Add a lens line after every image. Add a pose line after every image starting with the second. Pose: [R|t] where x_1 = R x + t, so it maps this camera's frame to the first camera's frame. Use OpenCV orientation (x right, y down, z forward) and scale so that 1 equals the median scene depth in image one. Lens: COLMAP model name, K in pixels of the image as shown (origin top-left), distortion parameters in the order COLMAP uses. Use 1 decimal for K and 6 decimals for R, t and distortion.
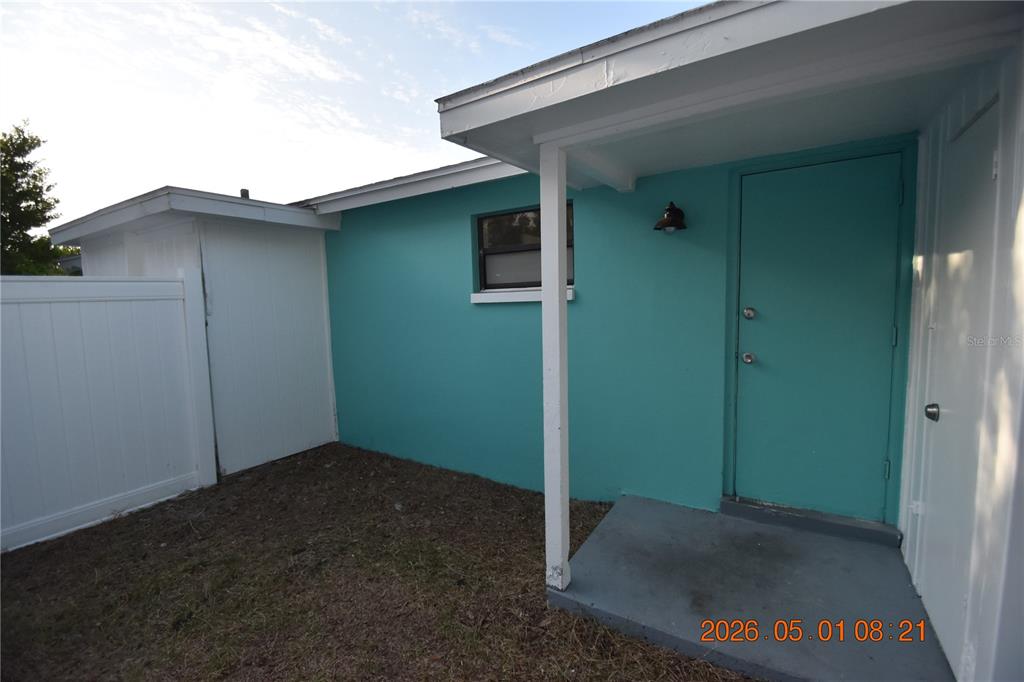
lens RADIAL K [[449.8, 0, 510.5], [0, 449.8, 345.8], [0, 0, 1]] dist [0.019195, -0.018533]
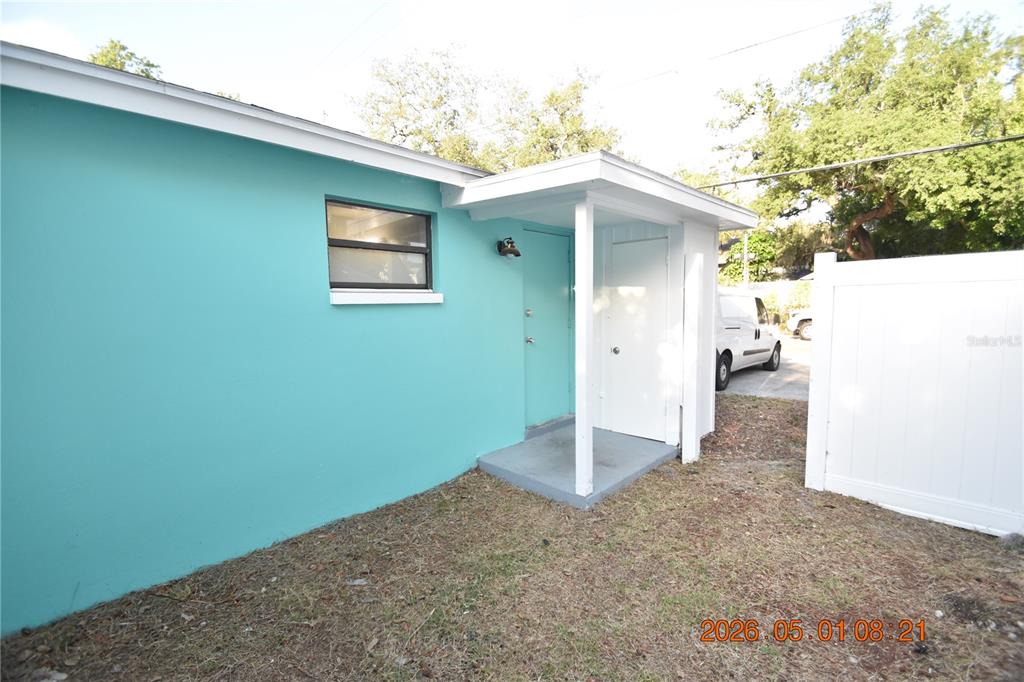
lens RADIAL K [[449.8, 0, 510.5], [0, 449.8, 345.8], [0, 0, 1]] dist [0.019195, -0.018533]
pose [[0.206154, -0.068202, 0.976140, -1.061343], [0.101219, 0.993703, 0.048053, -0.036585], [-0.973270, 0.088898, 0.211759, 0.696455]]
